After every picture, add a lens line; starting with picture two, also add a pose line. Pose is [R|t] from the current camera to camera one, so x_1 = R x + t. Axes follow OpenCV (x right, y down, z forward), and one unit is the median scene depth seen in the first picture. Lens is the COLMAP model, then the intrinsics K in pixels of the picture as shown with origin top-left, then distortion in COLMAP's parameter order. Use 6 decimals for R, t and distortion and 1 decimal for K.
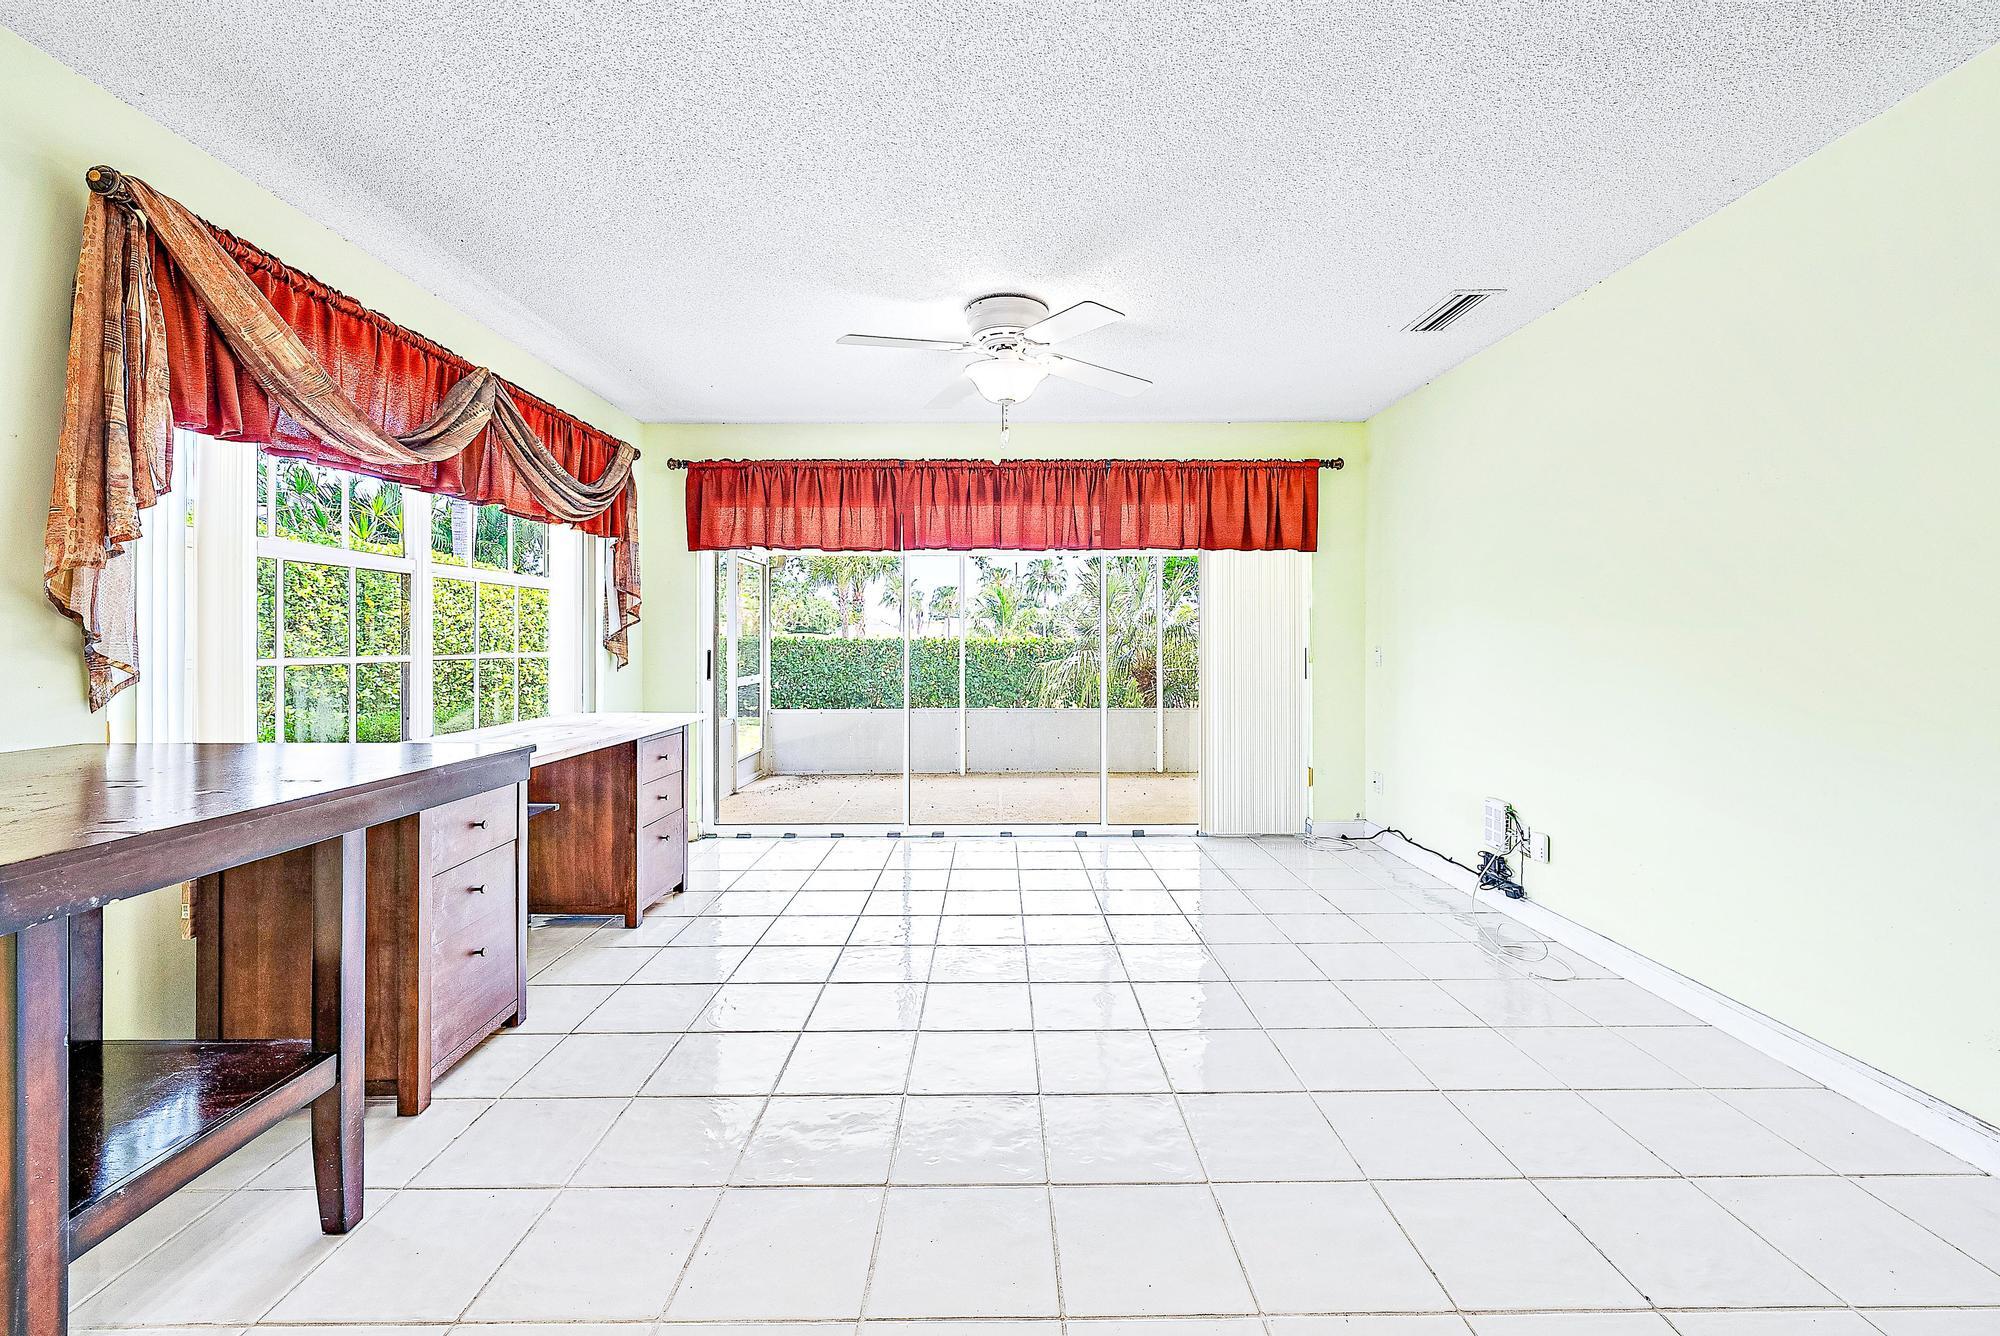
lens RADIAL K [[836.2, 0, 1021.8], [0, 836.2, 635.5], [0, 0, 1]] dist [-0.000004, 0.000034]
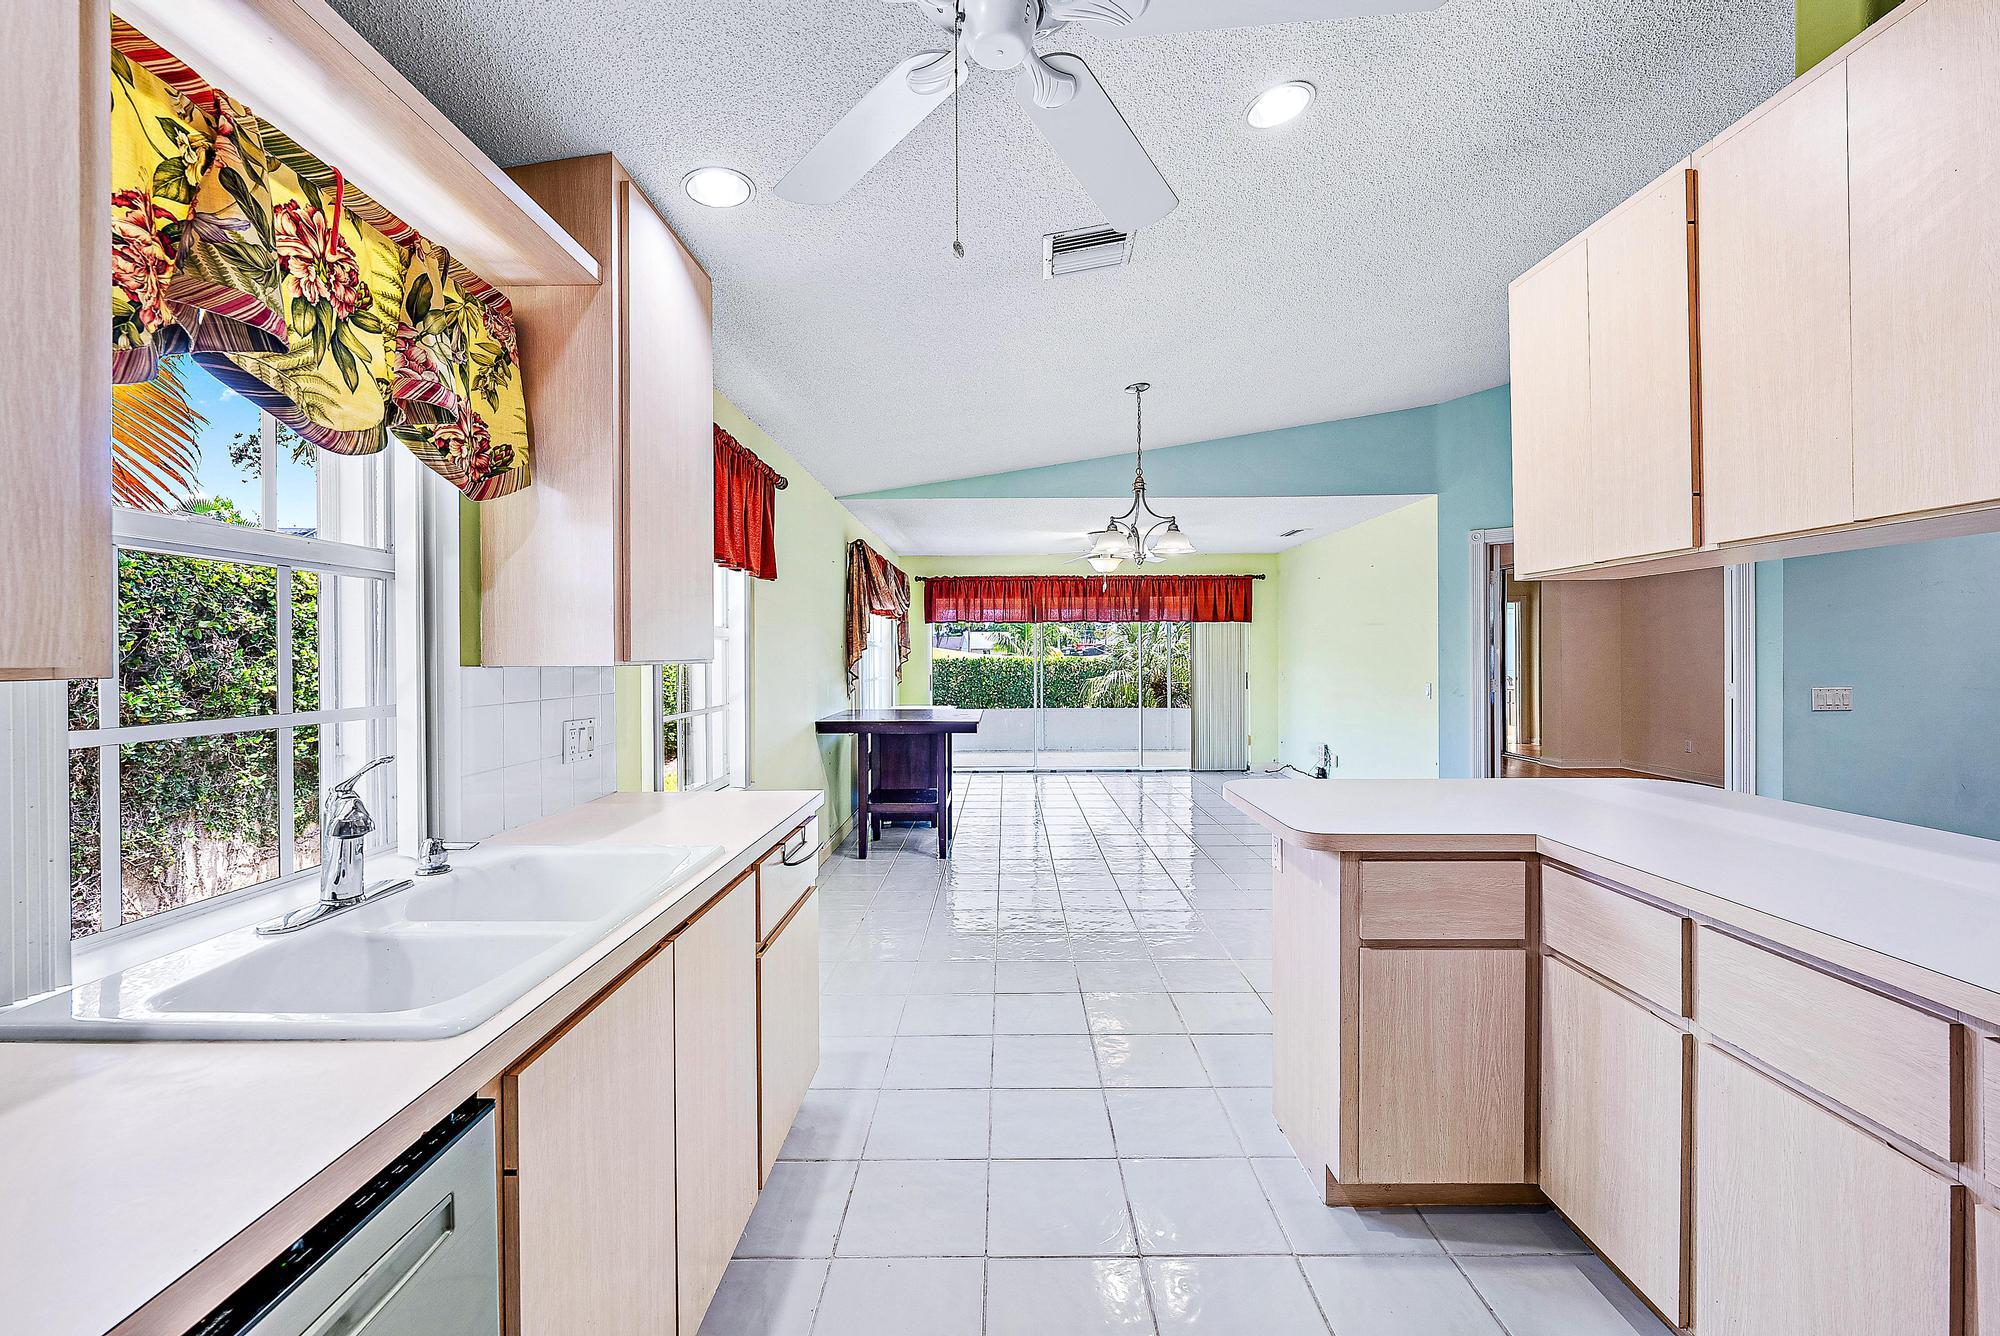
lens RADIAL K [[797.4, 0, 1018.3], [0, 797.4, 658.5], [0, 0, 1]] dist [0.000473, 0.000195]
pose [[0.999778, -0.004417, -0.020612, -0.146614], [0.004677, 0.999910, 0.012596, -0.042450], [0.020554, -0.012689, 0.999708, -0.845238]]
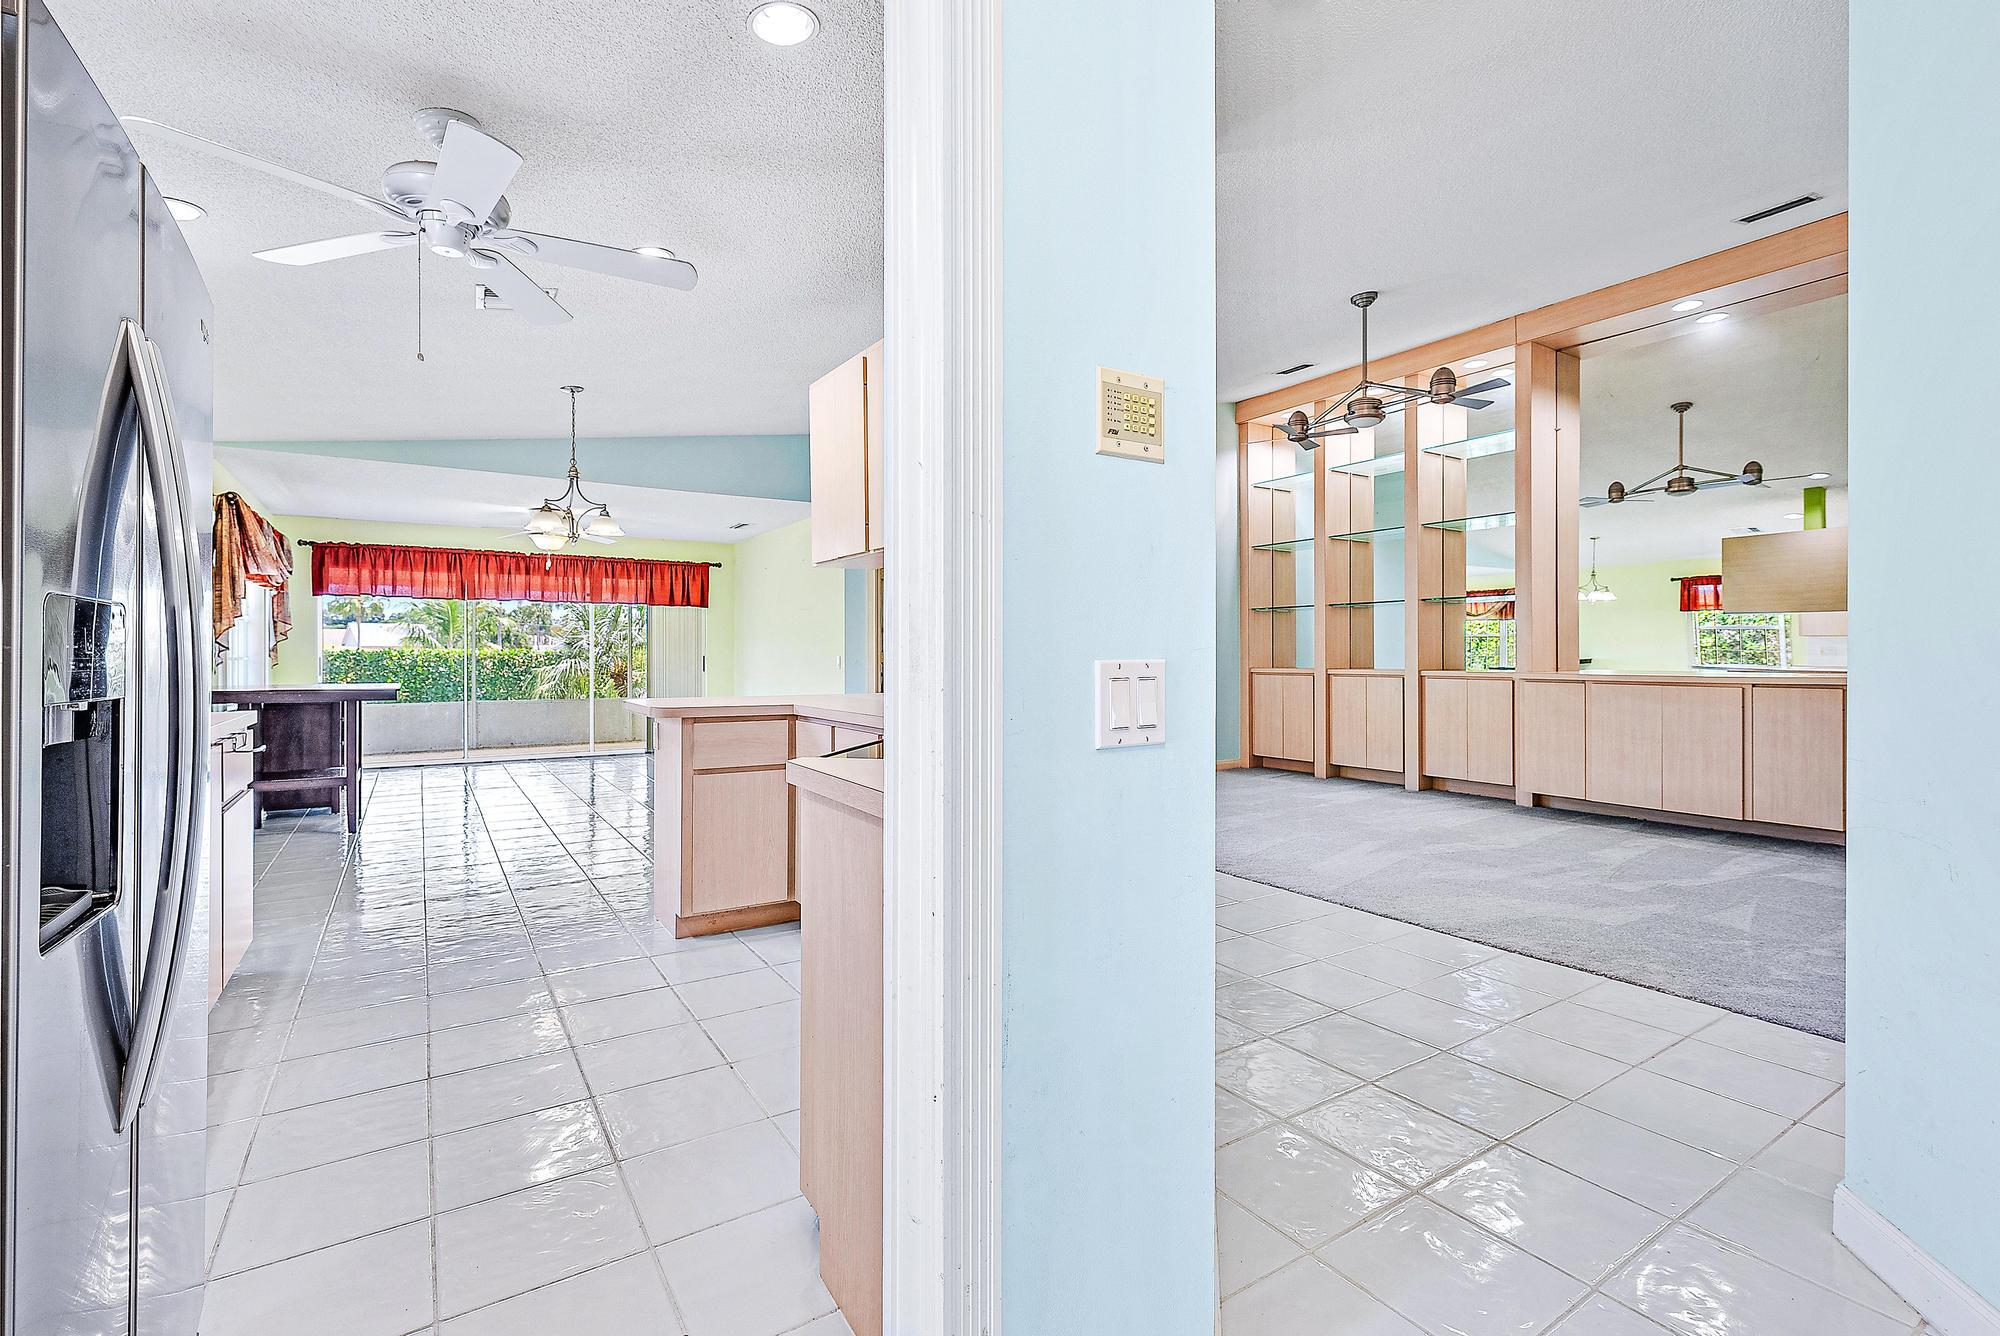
lens RADIAL K [[880.2, 0, 1004.4], [0, 880.2, 653.5], [0, 0, 1]] dist [0.009120, -0.000784]
pose [[0.852811, 0.000808, 0.522220, -0.149012], [-0.003756, 0.999982, 0.004587, -0.001822], [-0.522207, -0.005873, 0.852799, -1.191865]]
